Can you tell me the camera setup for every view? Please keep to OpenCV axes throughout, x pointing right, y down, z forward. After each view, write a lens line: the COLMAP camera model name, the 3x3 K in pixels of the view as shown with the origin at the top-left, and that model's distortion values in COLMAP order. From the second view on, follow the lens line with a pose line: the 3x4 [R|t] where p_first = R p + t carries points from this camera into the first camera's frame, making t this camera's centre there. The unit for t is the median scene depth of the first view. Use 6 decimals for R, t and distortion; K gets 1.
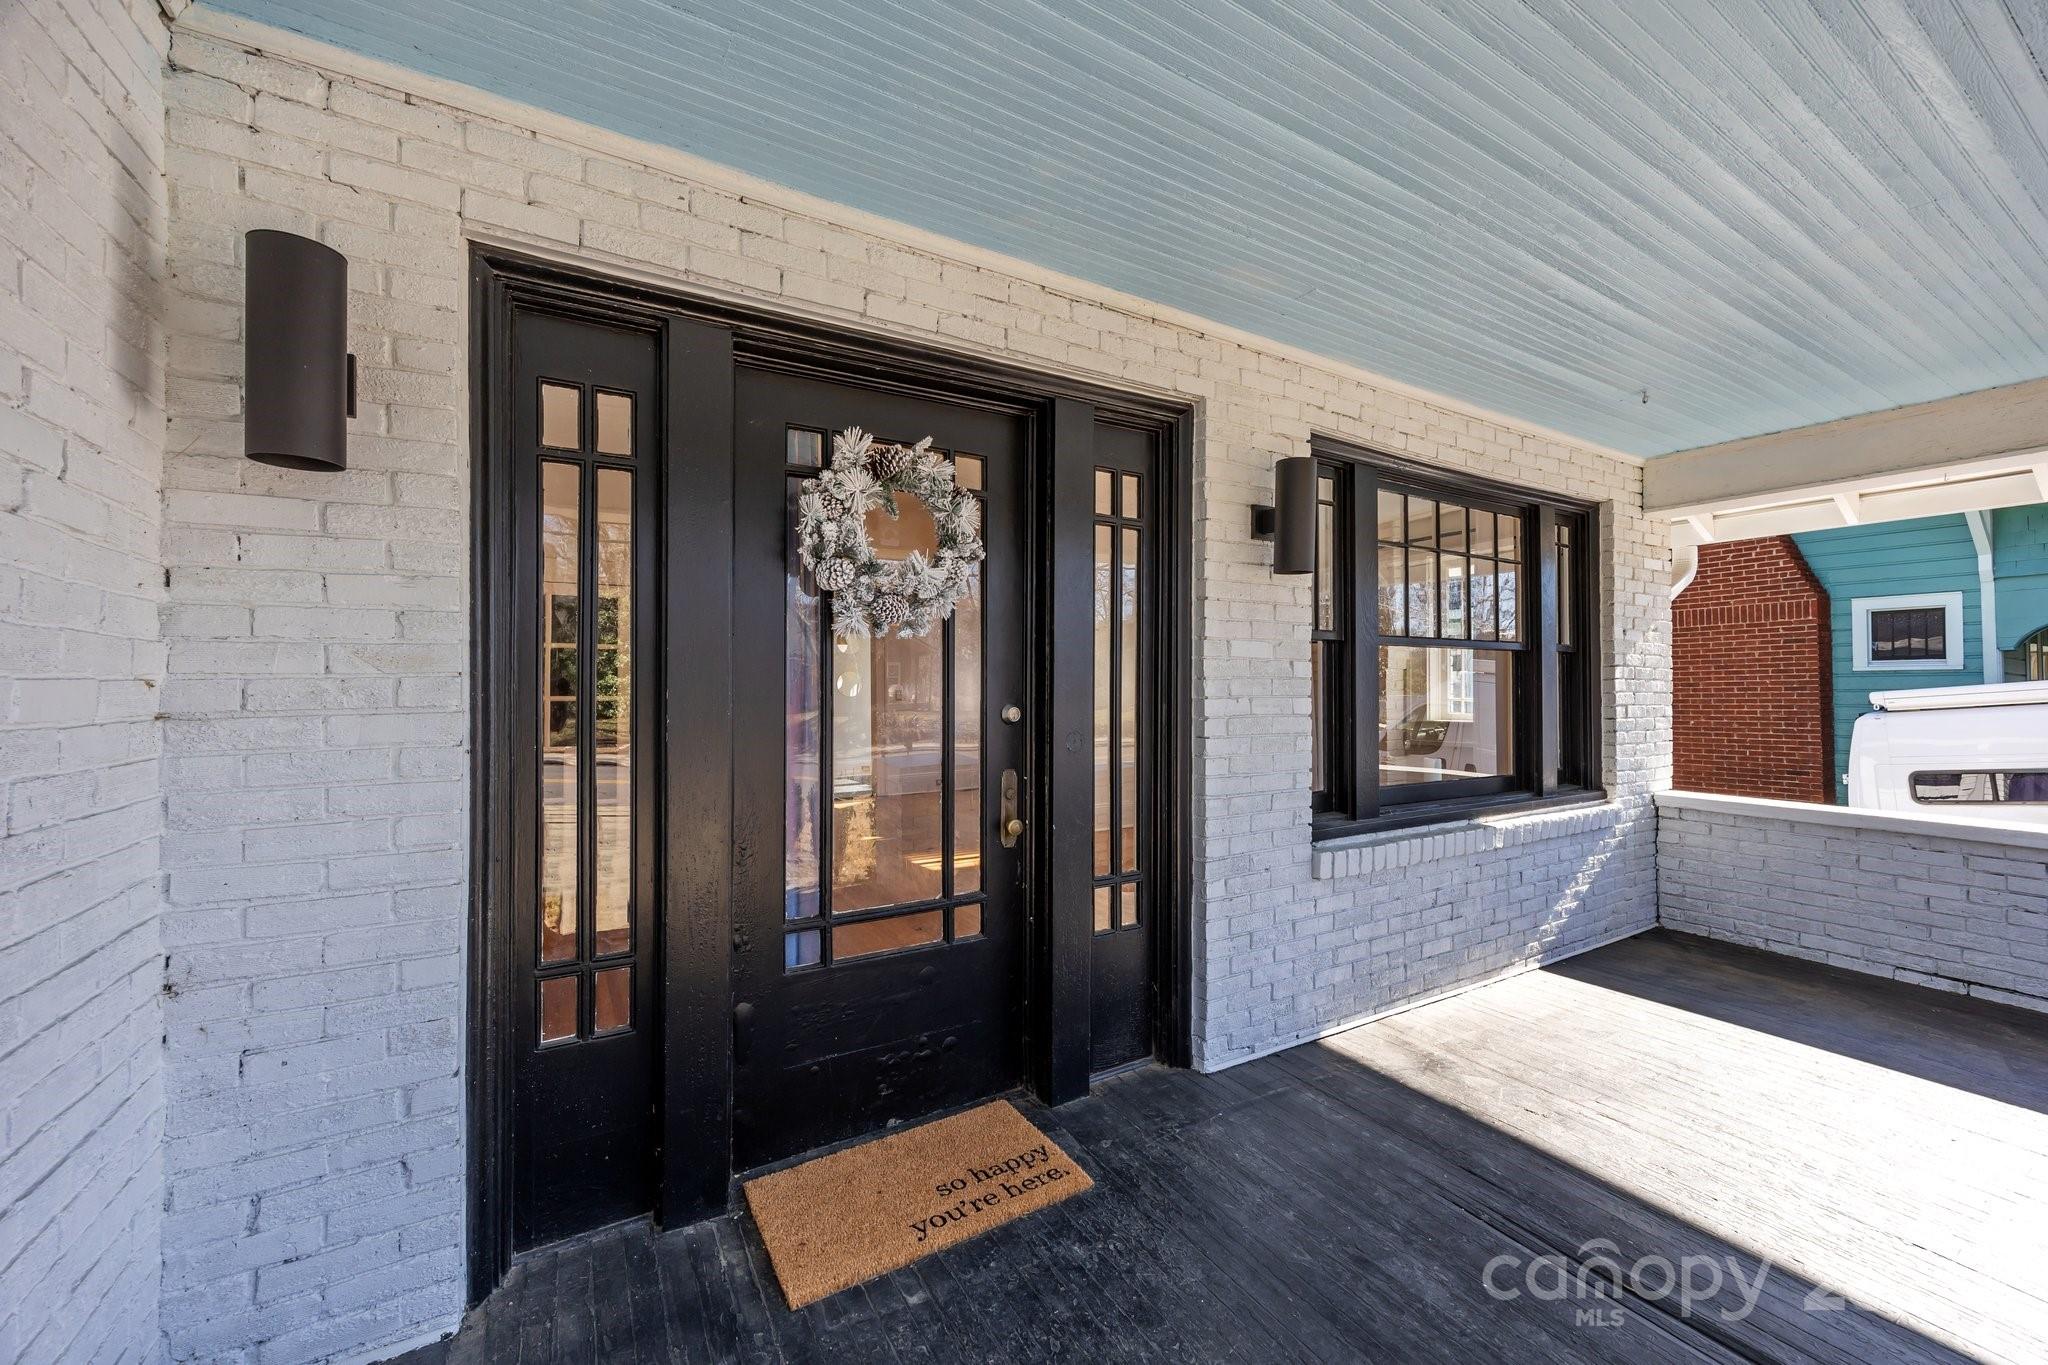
lens RADIAL K [[792.5, 0, 1032.7], [0, 792.5, 680.1], [0, 0, 1]] dist [0.004014, 0.000384]
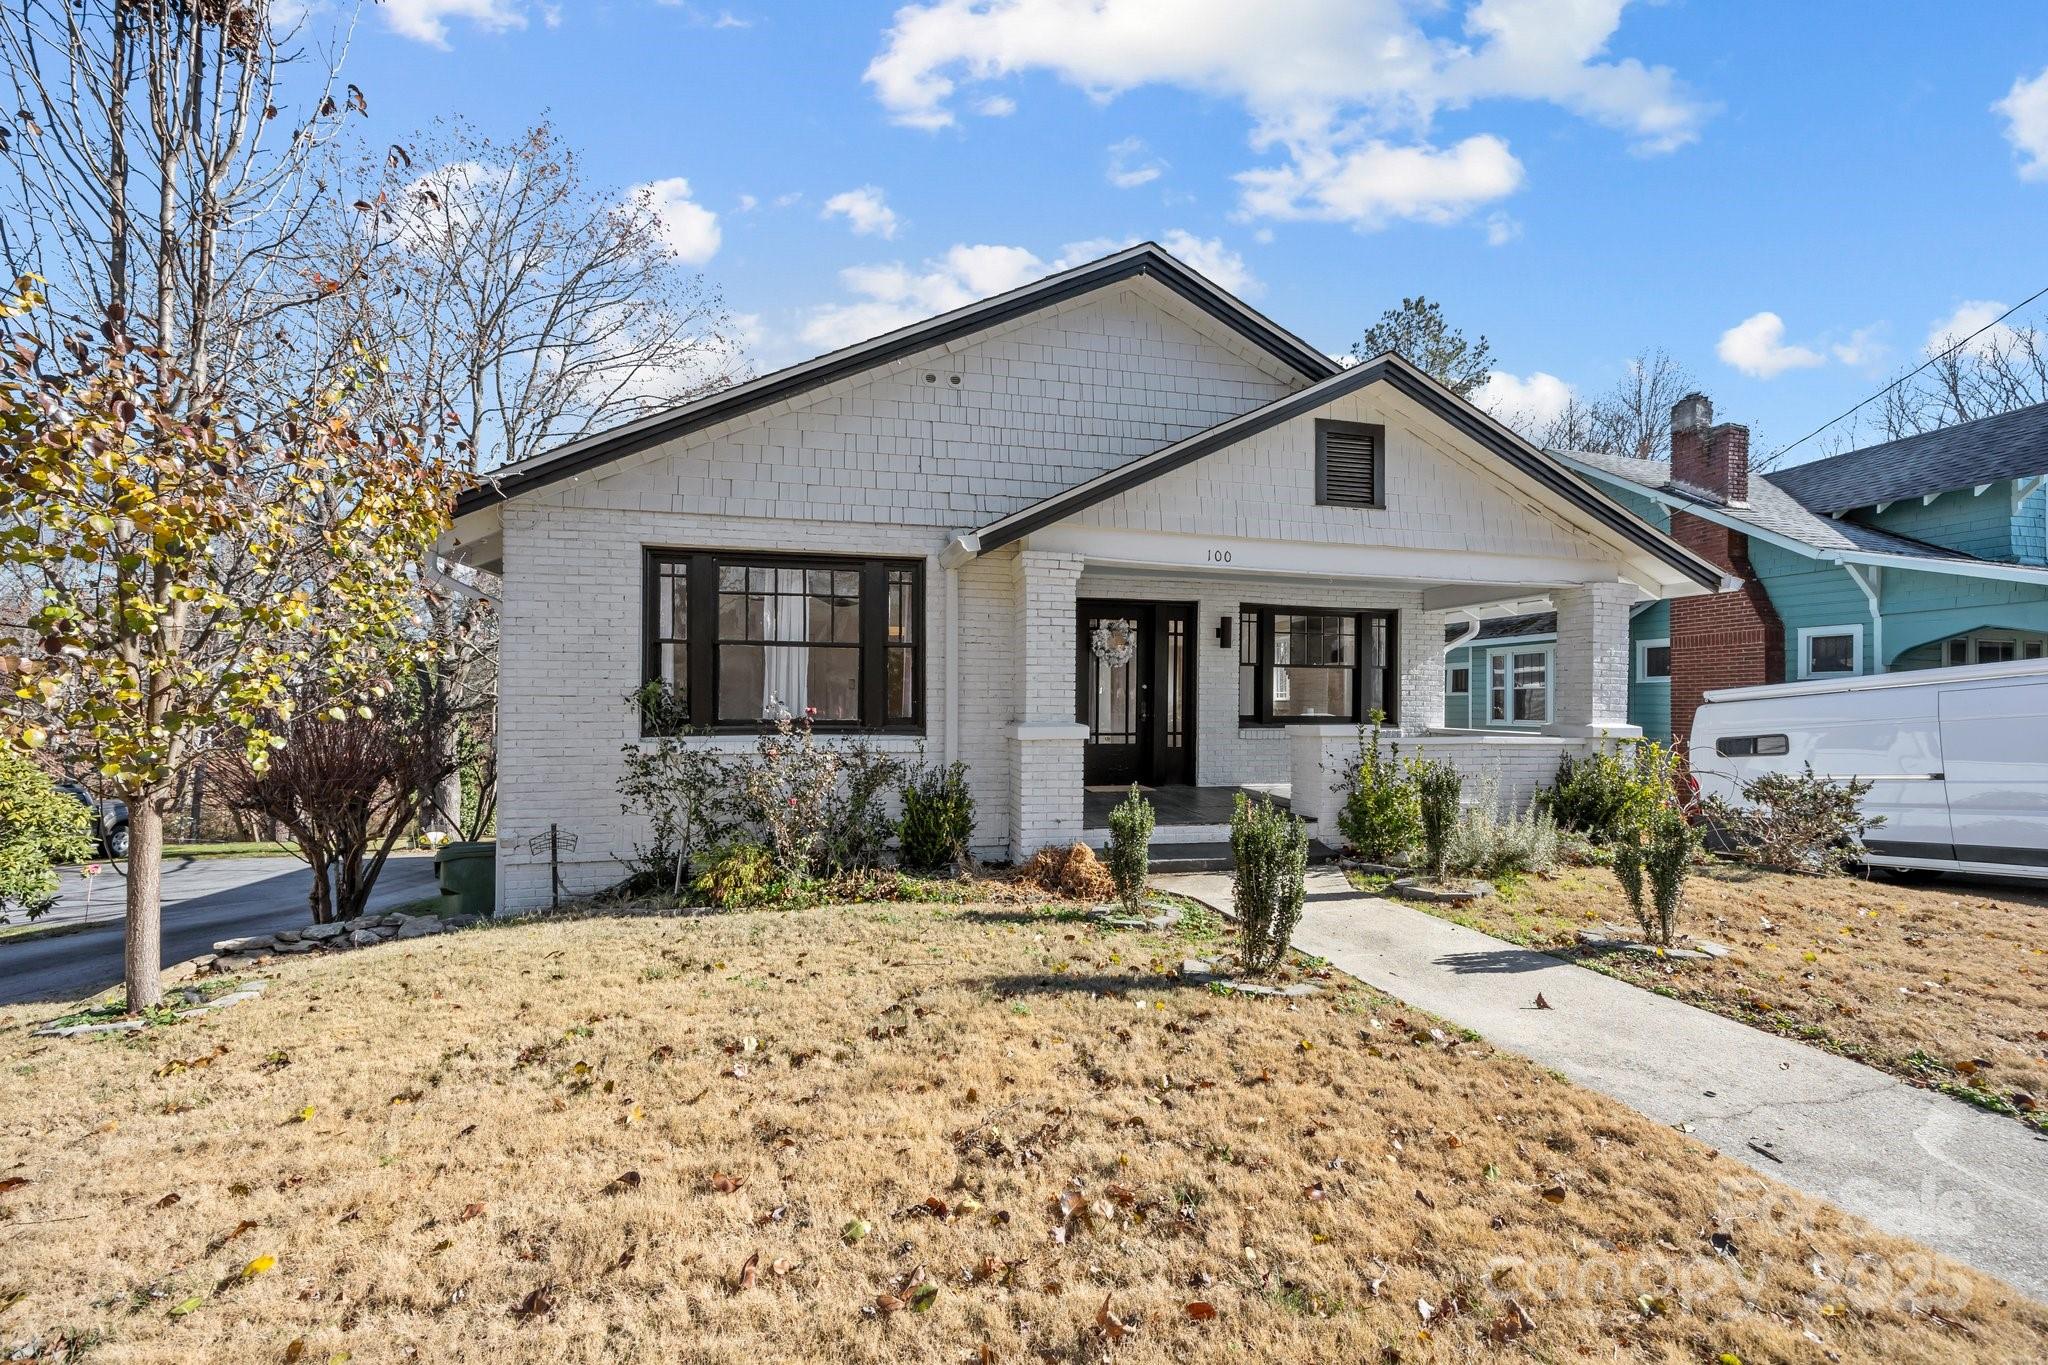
lens RADIAL K [[792.5, 0, 1023.8], [0, 792.5, 689.7], [0, 0, 1]] dist [0.004014, 0.000384]
pose [[0.953938, 0.004173, -0.299976, 0.524205], [-0.005478, 0.999979, -0.003507, 0.067023], [0.299955, 0.004988, 0.953940, -2.615932]]
